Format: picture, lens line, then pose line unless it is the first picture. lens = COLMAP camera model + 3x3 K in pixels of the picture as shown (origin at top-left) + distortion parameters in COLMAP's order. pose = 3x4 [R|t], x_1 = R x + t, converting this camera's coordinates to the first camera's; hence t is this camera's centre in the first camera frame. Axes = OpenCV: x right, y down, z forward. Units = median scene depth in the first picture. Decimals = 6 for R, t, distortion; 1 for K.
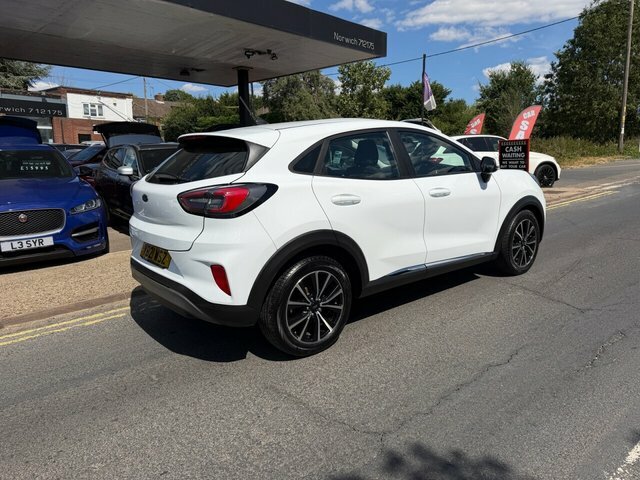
lens RADIAL K [[491.2, 0, 320.0], [0, 491.2, 240.0], [0, 0, 1]] dist [0.005842, 0.054836]
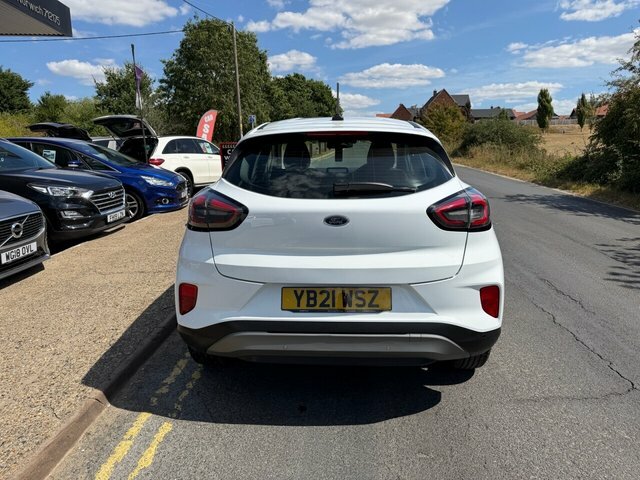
lens RADIAL K [[490.9, 0, 320.0], [0, 490.9, 240.0], [0, 0, 1]] dist [0.047572, -0.050034]
pose [[0.627299, -0.133859, 0.767188, -0.263566], [0.137899, 0.988643, 0.059744, -0.029998], [-0.766473, 0.068317, 0.638633, 0.170081]]
